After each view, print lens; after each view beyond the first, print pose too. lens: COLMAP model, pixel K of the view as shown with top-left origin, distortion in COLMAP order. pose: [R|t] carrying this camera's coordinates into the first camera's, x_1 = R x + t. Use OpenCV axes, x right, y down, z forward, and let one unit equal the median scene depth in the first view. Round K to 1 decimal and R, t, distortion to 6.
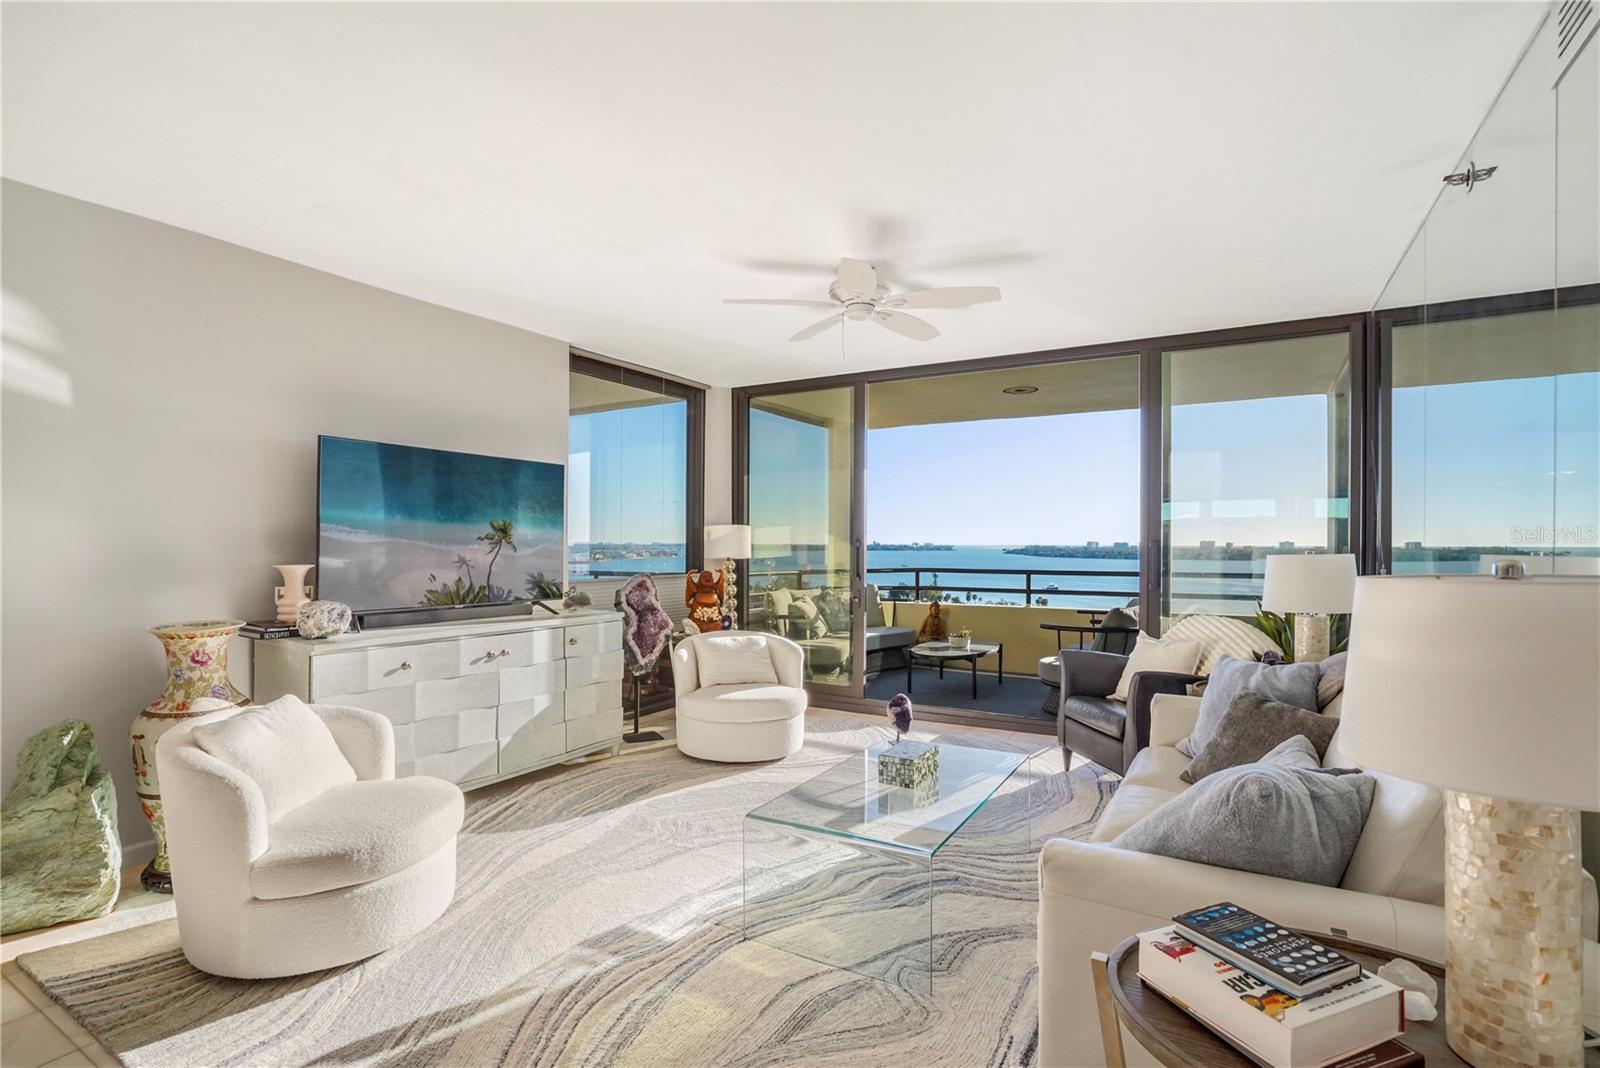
lens RADIAL K [[749.7, 0, 791.2], [0, 749.7, 547.1], [0, 0, 1]] dist [-0.037490, 0.010987]
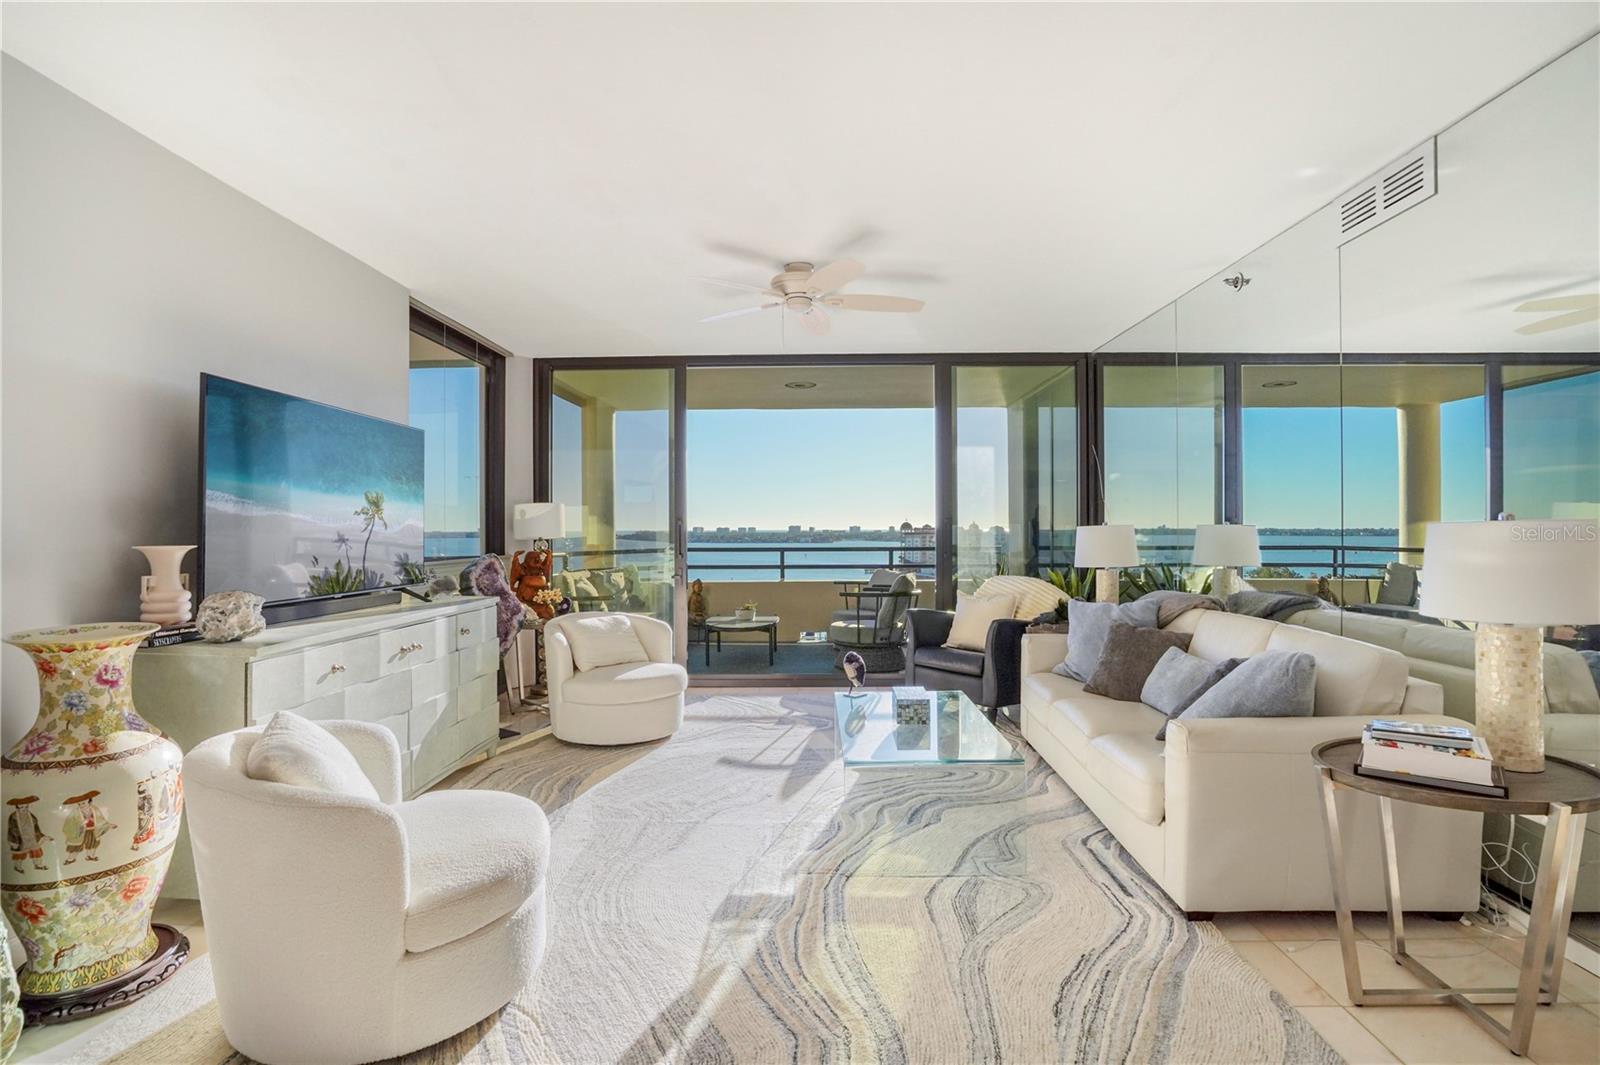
lens RADIAL K [[749.7, 0, 793.5], [0, 749.7, 524.4], [0, 0, 1]] dist [-0.037490, 0.010987]
pose [[0.874002, -0.002787, 0.485914, -0.373229], [0.007825, 0.999935, -0.008340, 0.011118], [-0.485859, 0.011091, 0.873967, 0.045321]]
